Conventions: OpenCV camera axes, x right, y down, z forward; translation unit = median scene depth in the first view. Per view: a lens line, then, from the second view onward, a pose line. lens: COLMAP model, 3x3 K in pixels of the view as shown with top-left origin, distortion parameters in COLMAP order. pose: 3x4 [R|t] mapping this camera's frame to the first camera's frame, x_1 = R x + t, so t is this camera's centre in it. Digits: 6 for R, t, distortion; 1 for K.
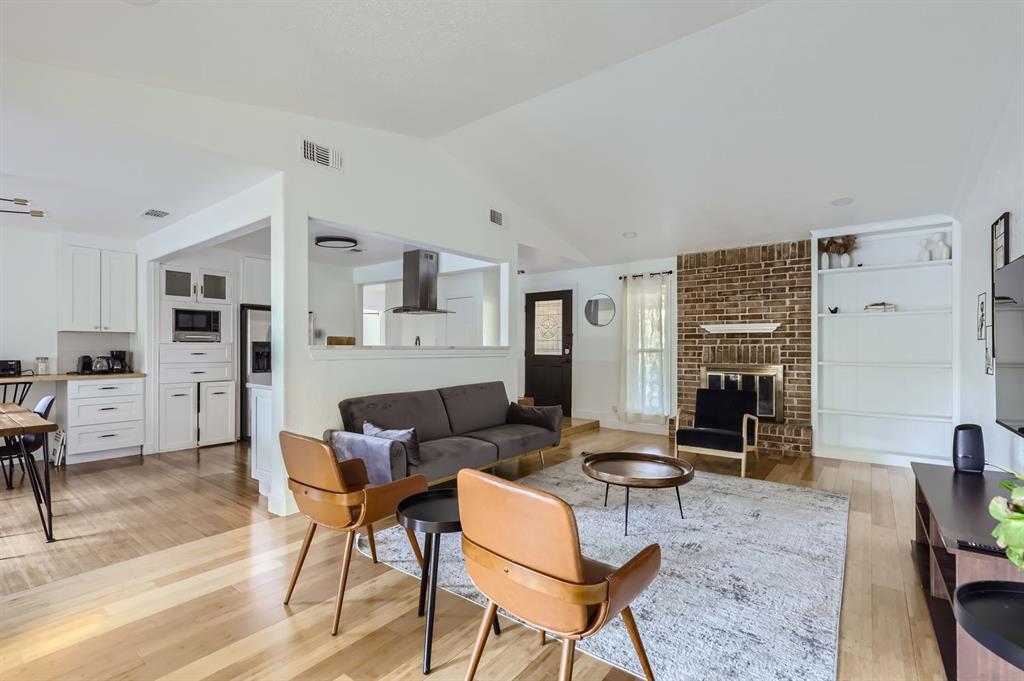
lens RADIAL K [[458.4, 0, 511.7], [0, 458.4, 345.4], [0, 0, 1]] dist [-0.001280, 0.000101]
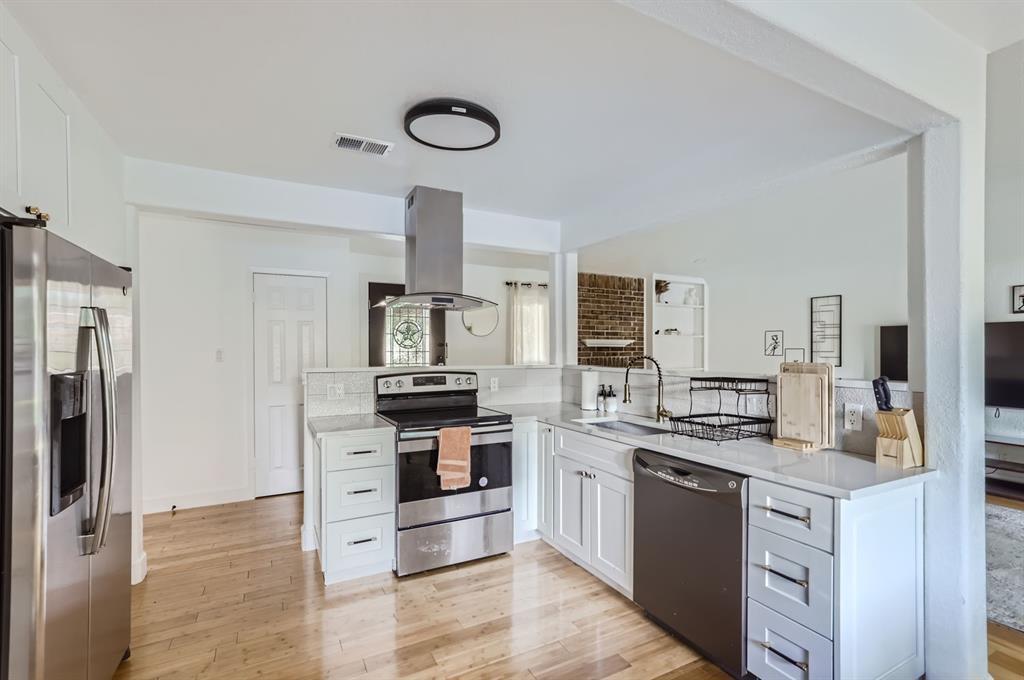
lens RADIAL K [[462.8, 0, 512.1], [0, 462.8, 351.3], [0, 0, 1]] dist [0.002476, 0.000414]
pose [[0.413847, -0.003972, 0.910338, -0.709644], [-0.002200, 0.999983, 0.005363, -0.021954], [-0.910344, -0.004222, 0.413831, 0.740316]]
